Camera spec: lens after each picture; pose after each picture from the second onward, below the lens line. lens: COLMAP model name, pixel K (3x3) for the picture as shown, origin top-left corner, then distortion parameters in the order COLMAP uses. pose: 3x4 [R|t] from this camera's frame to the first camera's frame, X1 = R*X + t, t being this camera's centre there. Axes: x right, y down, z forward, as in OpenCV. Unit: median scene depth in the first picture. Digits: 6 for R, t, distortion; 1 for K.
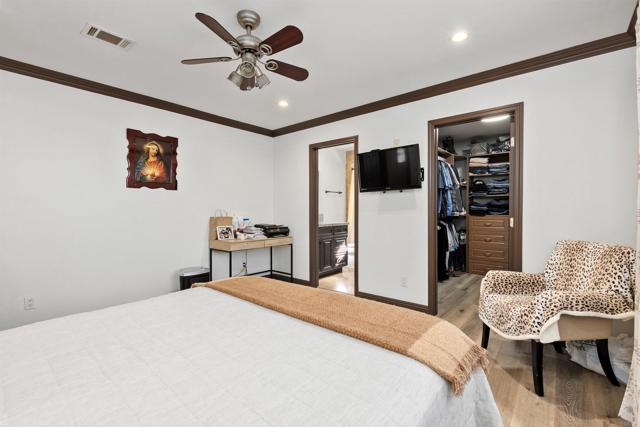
lens RADIAL K [[282.6, 0, 320.0], [0, 282.6, 212.5], [0, 0, 1]] dist [-0.000555, -0.000582]
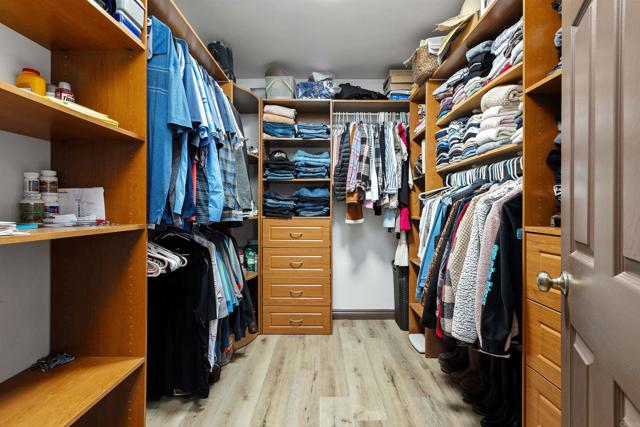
lens RADIAL K [[282.6, 0, 320.1], [0, 282.6, 212.1], [0, 0, 1]] dist [-0.000555, -0.000582]
pose [[0.761225, -0.002201, 0.648484, 0.289599], [0.004409, 0.999989, -0.001781, 0.001319], [-0.648473, 0.004214, 0.761226, 0.573020]]
